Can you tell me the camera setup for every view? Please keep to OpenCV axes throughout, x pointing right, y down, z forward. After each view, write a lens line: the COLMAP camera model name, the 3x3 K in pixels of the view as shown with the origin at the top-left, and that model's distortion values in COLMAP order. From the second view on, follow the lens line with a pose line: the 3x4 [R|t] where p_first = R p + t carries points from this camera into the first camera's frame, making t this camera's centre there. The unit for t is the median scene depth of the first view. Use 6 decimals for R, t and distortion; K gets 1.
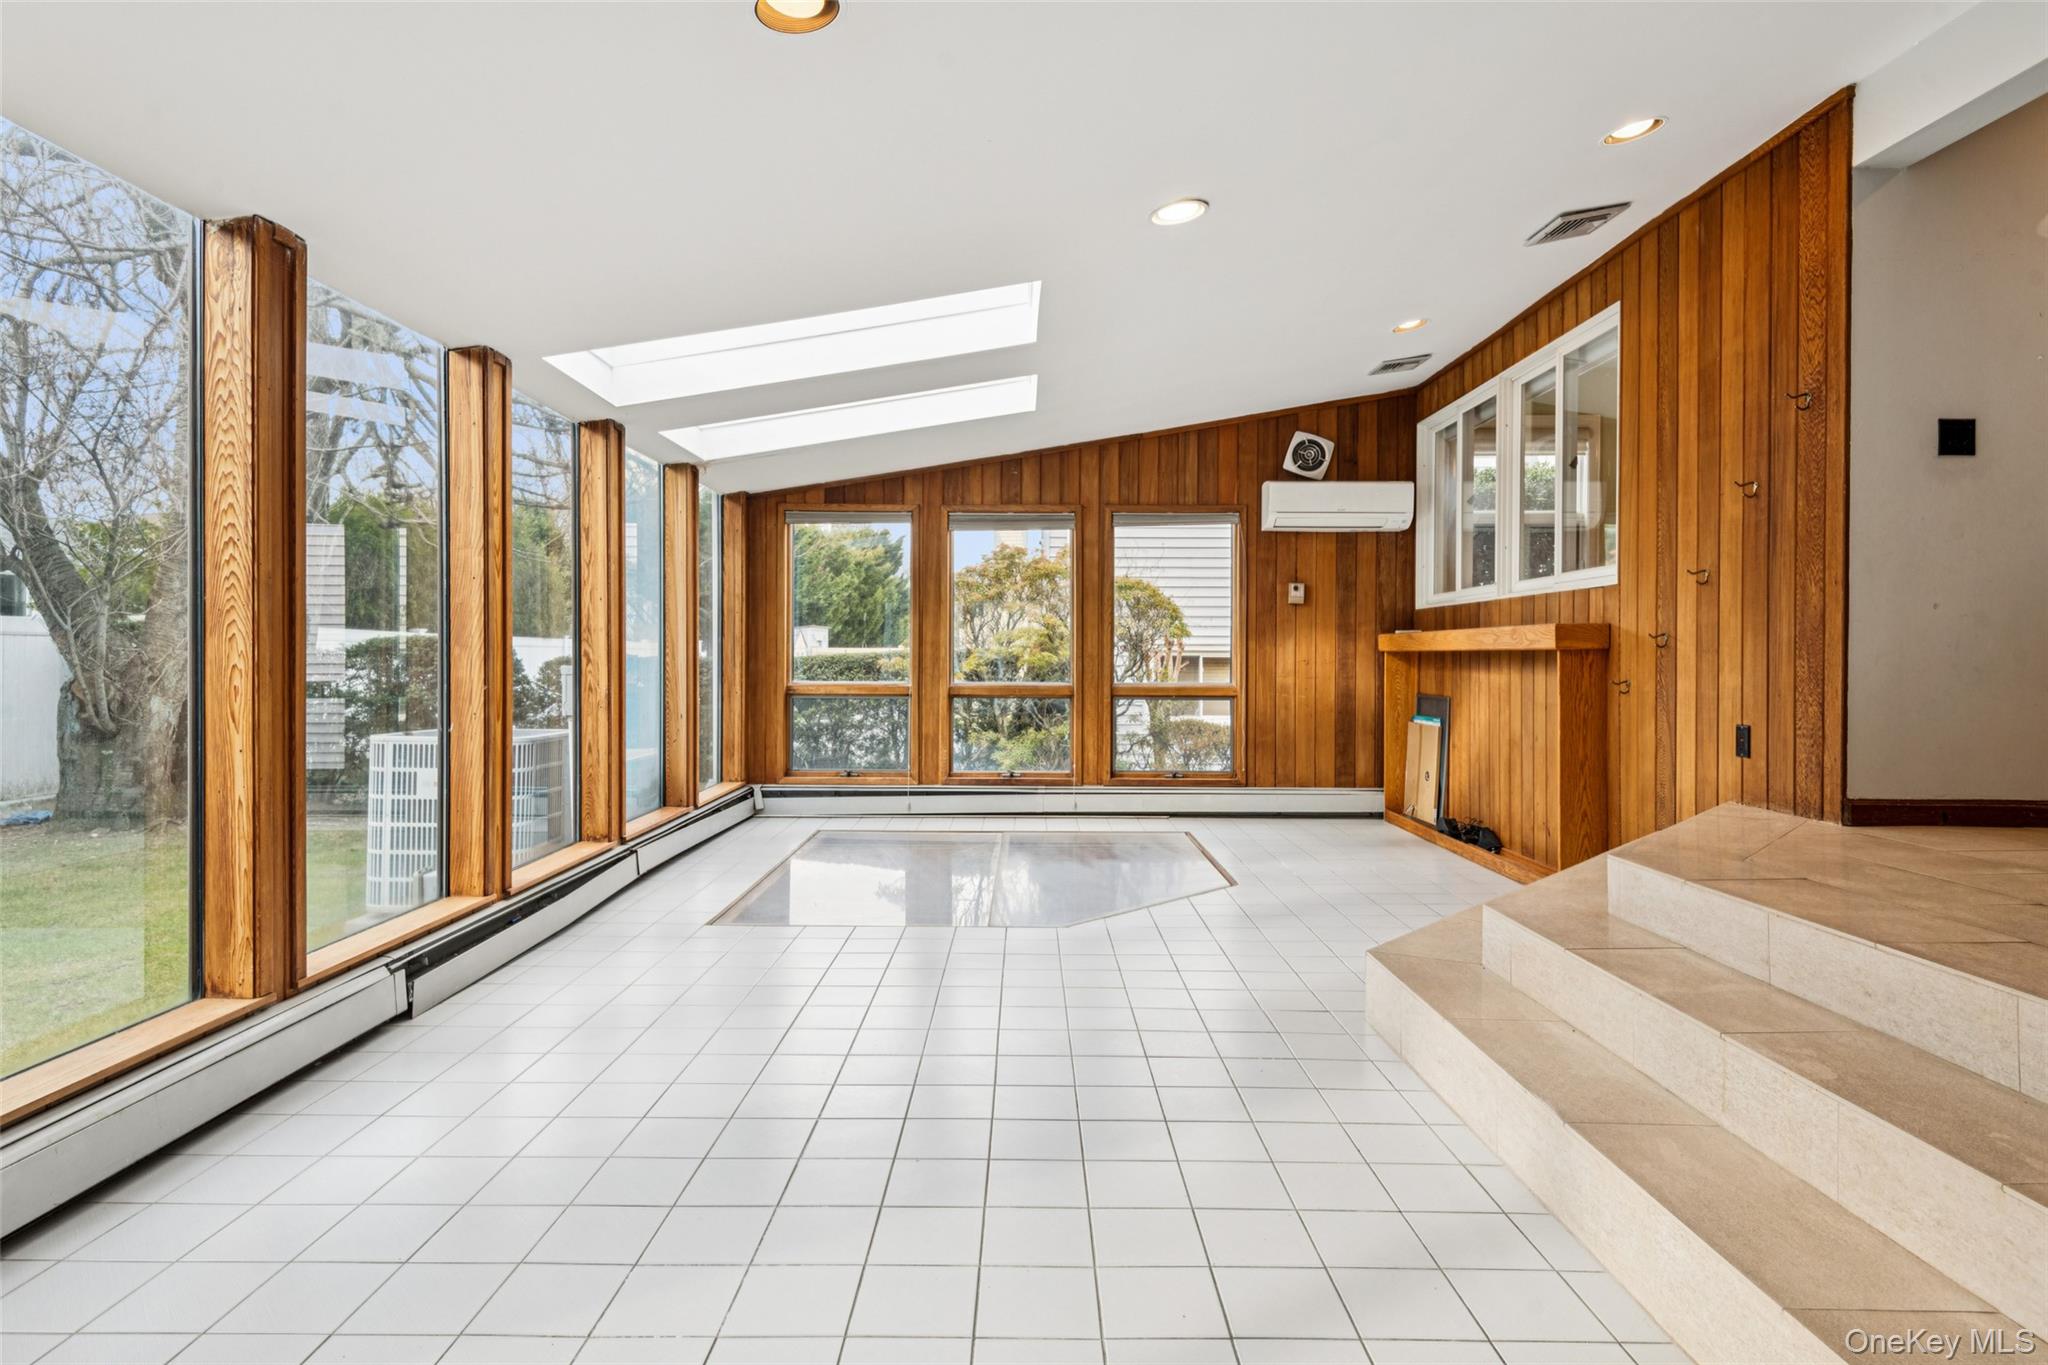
lens RADIAL K [[1079.5, 0, 1013.4], [0, 1079.5, 669.5], [0, 0, 1]] dist [0.017061, -0.011889]
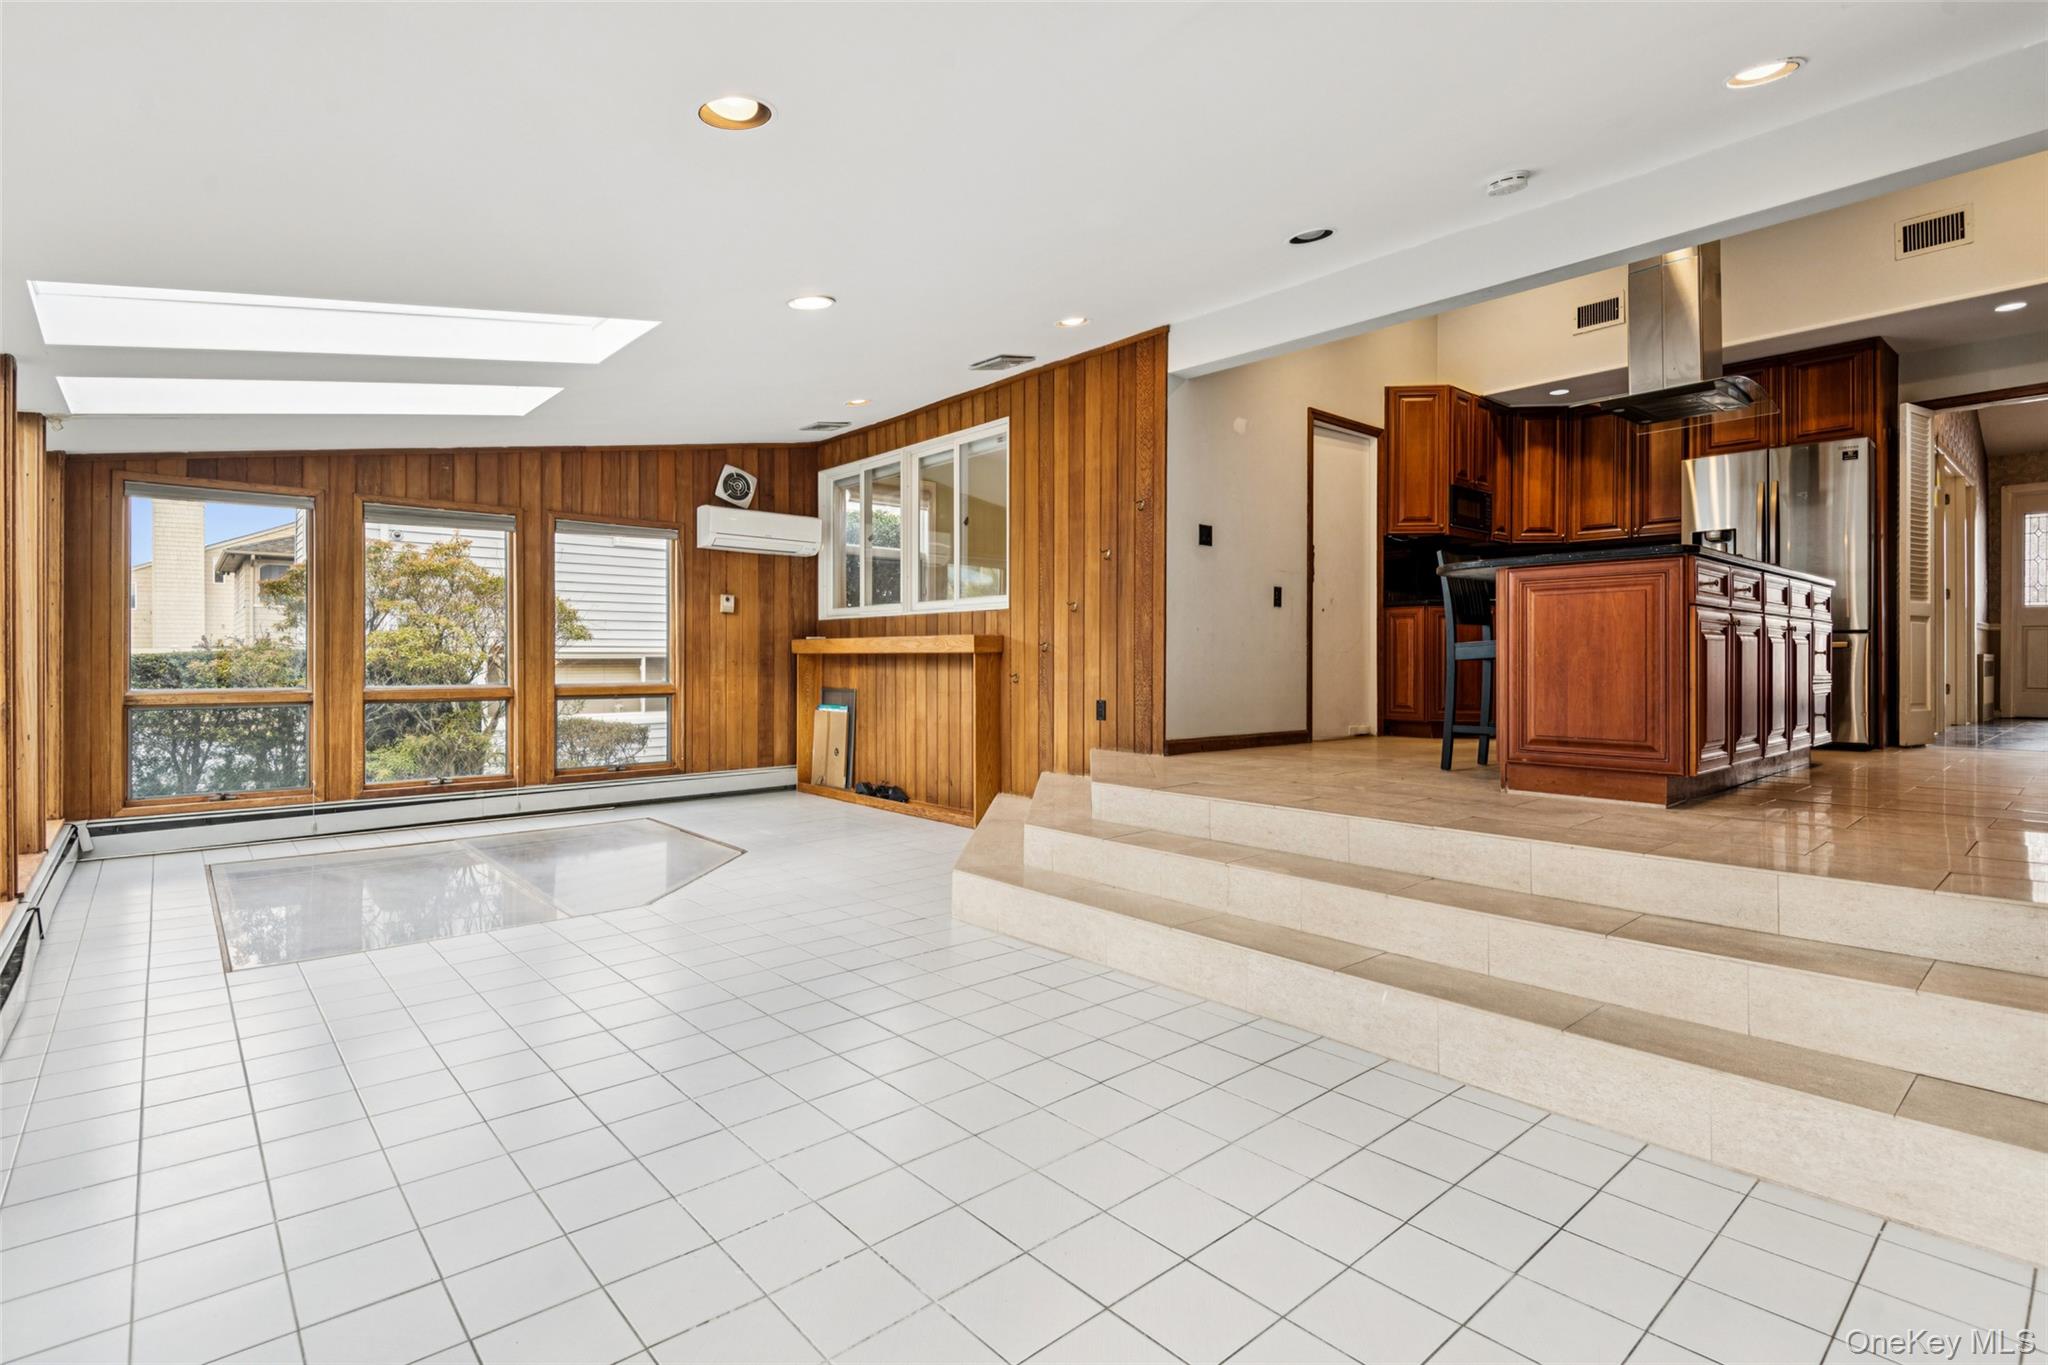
lens RADIAL K [[989.1, 0, 1016.0], [0, 989.1, 674.4], [0, 0, 1]] dist [0.019990, -0.003719]
pose [[0.743772, -0.013975, 0.668287, -0.227749], [0.009850, 0.999902, 0.009947, -0.001905], [-0.668360, -0.000815, 0.743837, -0.003952]]
